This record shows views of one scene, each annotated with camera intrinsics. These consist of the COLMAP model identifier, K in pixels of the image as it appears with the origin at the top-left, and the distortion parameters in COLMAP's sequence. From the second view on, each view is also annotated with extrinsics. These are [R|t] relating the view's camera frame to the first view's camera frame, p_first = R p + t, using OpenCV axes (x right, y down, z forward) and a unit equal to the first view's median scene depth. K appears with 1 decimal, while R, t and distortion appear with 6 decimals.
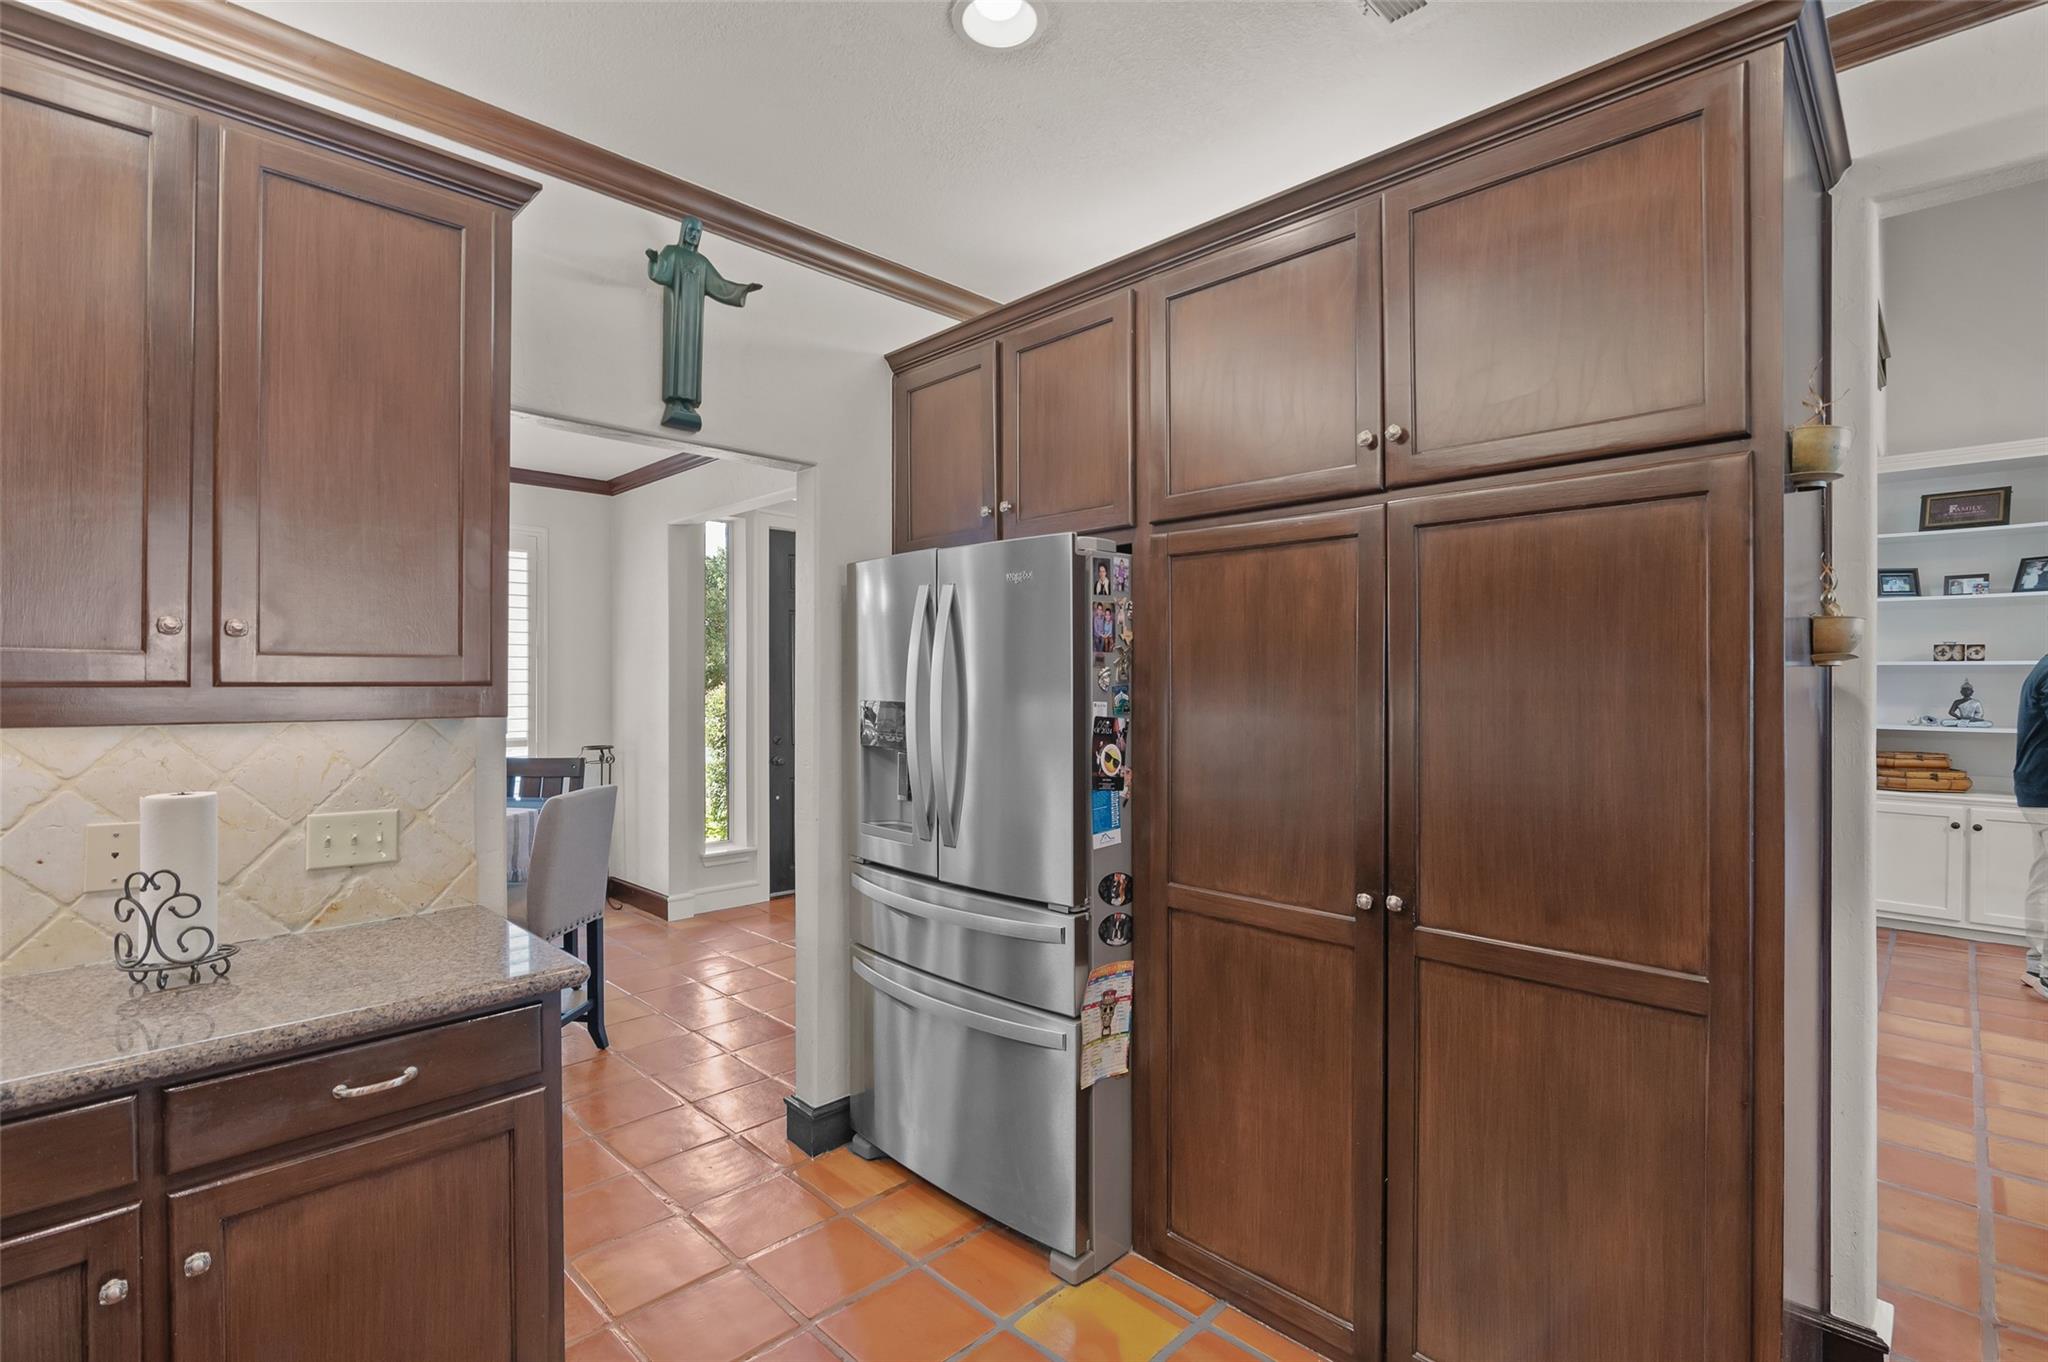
lens RADIAL K [[953.3, 0, 1027.9], [0, 953.3, 666.9], [0, 0, 1]] dist [-0.001700, 0.000324]
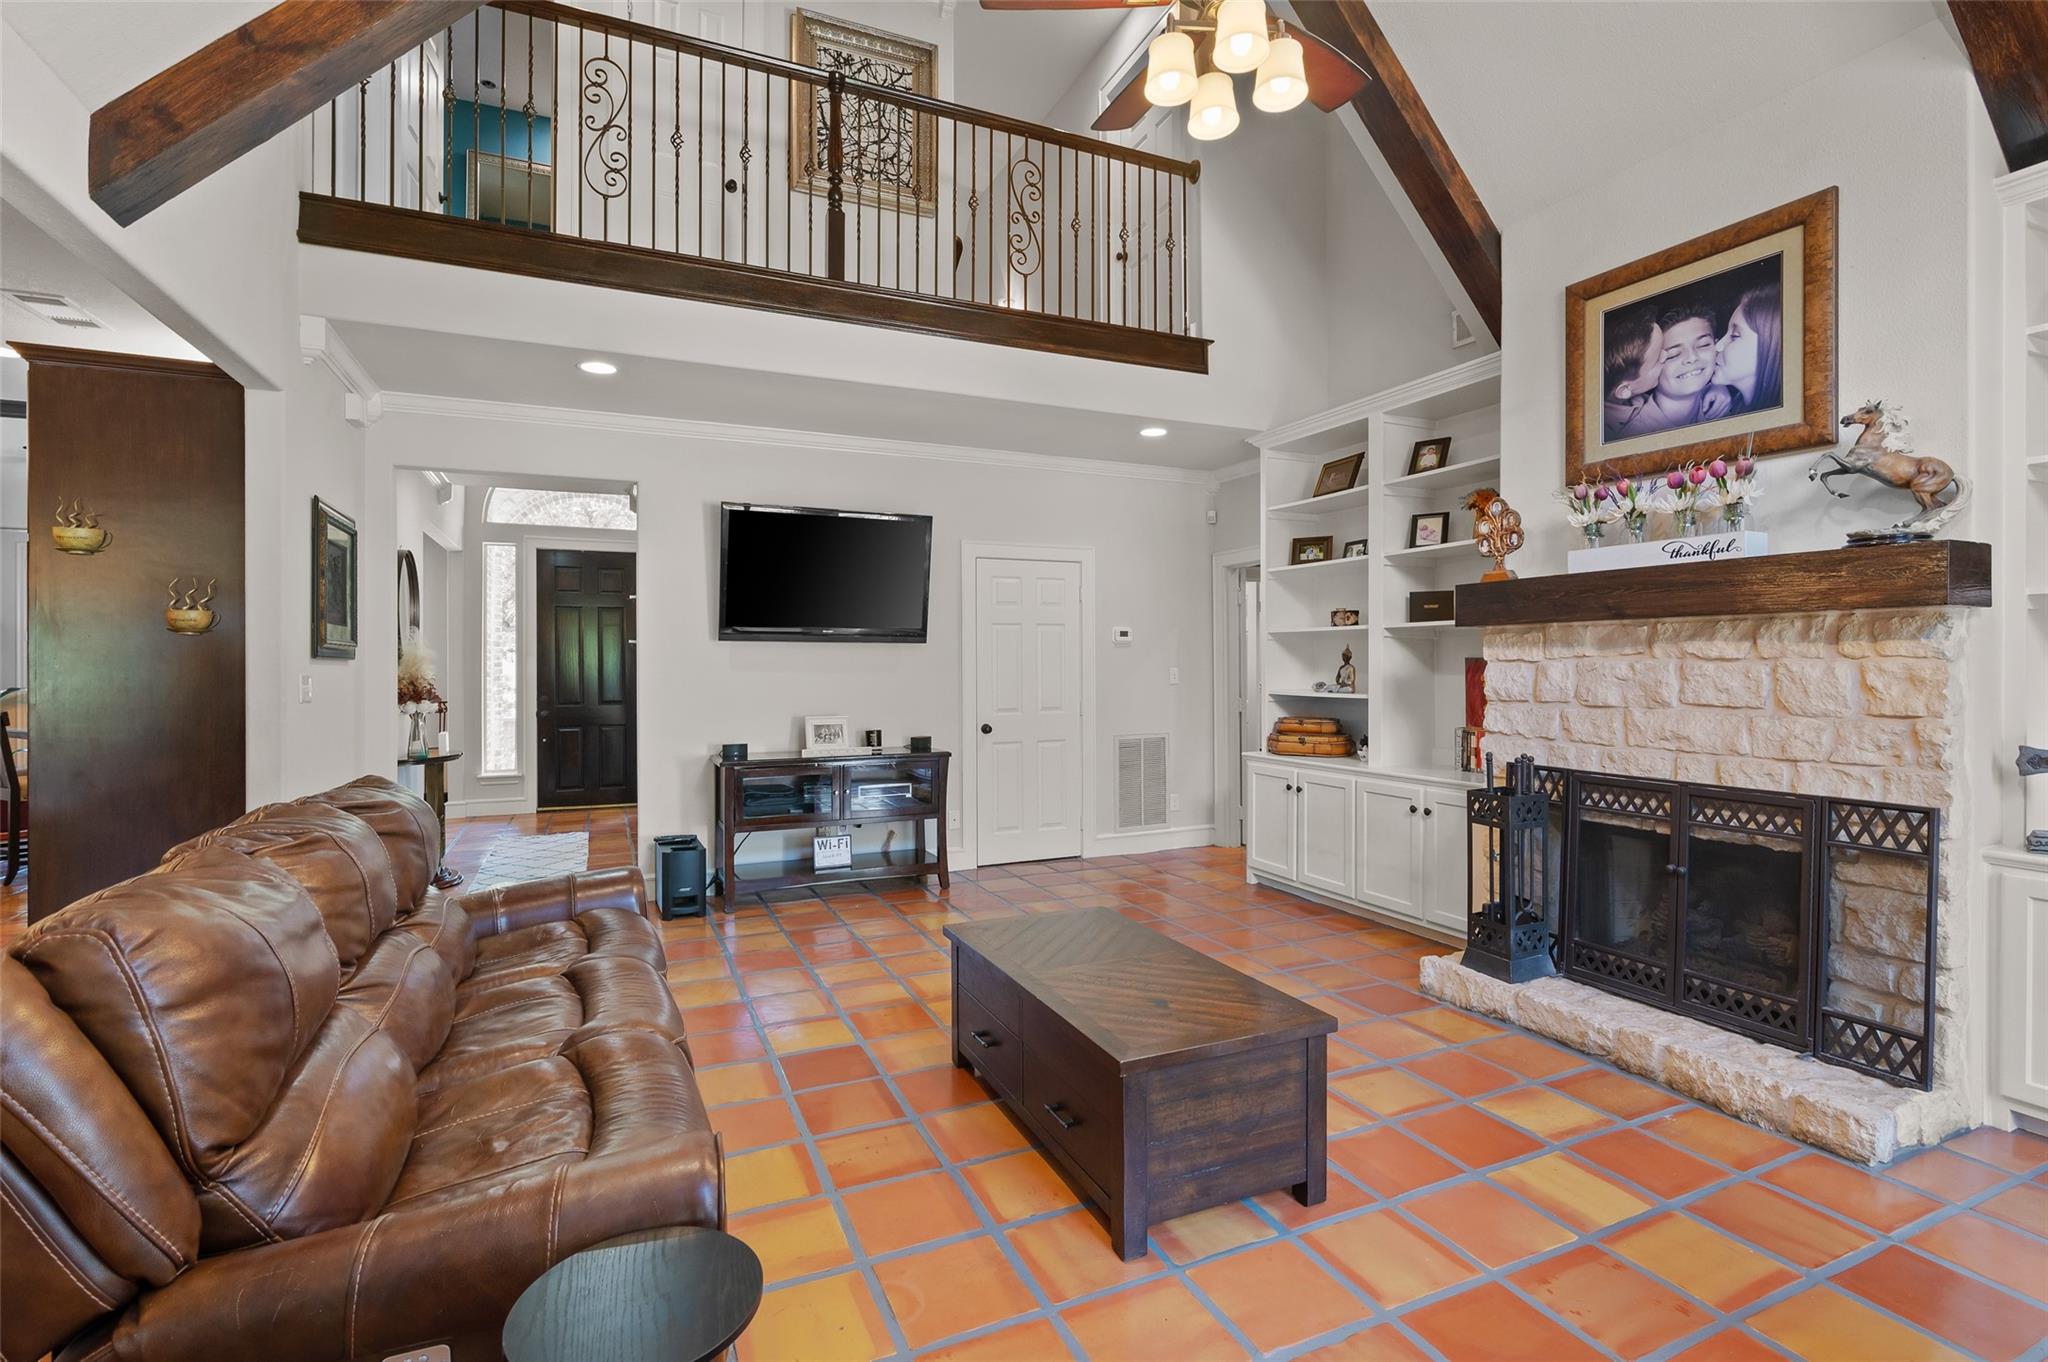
lens RADIAL K [[953.3, 0, 1016.0], [0, 953.3, 668.8], [0, 0, 1]] dist [-0.001700, 0.000324]
pose [[0.931379, -0.002777, -0.364042, 0.865230], [0.007989, 0.999886, 0.012811, 0.018860], [0.363965, -0.014840, 0.931295, -0.050929]]
